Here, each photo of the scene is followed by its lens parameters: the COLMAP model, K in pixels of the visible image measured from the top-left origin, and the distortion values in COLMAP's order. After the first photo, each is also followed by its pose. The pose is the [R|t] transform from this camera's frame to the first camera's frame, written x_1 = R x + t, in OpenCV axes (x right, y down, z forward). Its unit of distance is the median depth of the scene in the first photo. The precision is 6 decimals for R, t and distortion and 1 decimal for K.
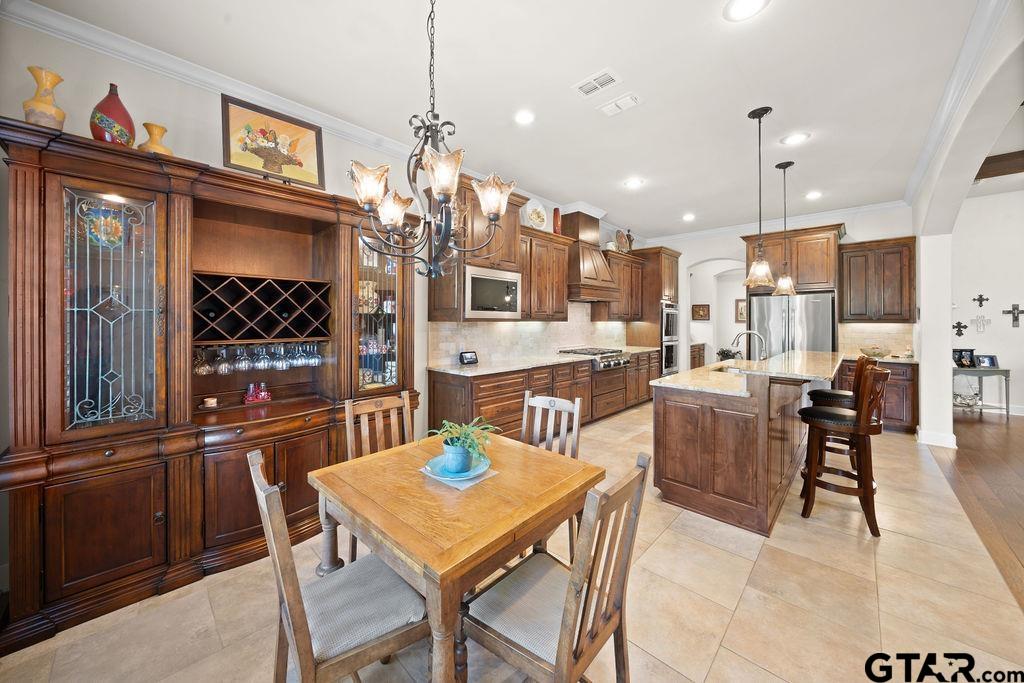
lens RADIAL K [[362.9, 0, 509.3], [0, 362.9, 321.9], [0, 0, 1]] dist [-0.000694, -0.000018]
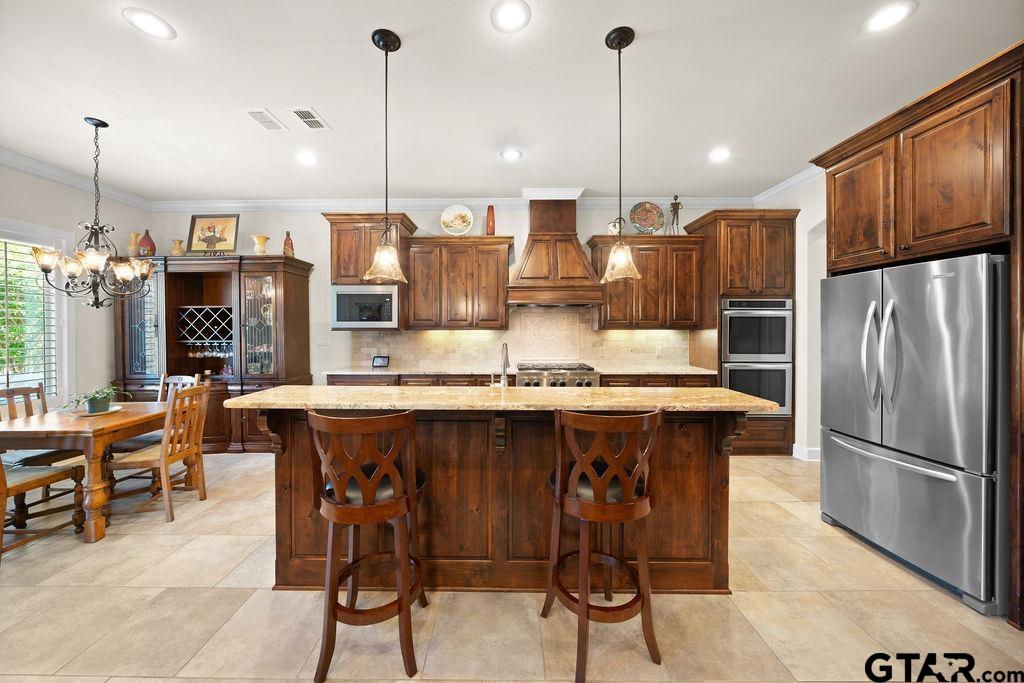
lens RADIAL K [[365.6, 0, 507.1], [0, 365.6, 331.9], [0, 0, 1]] dist [0.000572, 0.000007]
pose [[0.684942, 0.002880, -0.728592, 1.621644], [0.001597, 0.999984, 0.005454, -0.002719], [0.728596, -0.004899, 0.684926, 0.780643]]
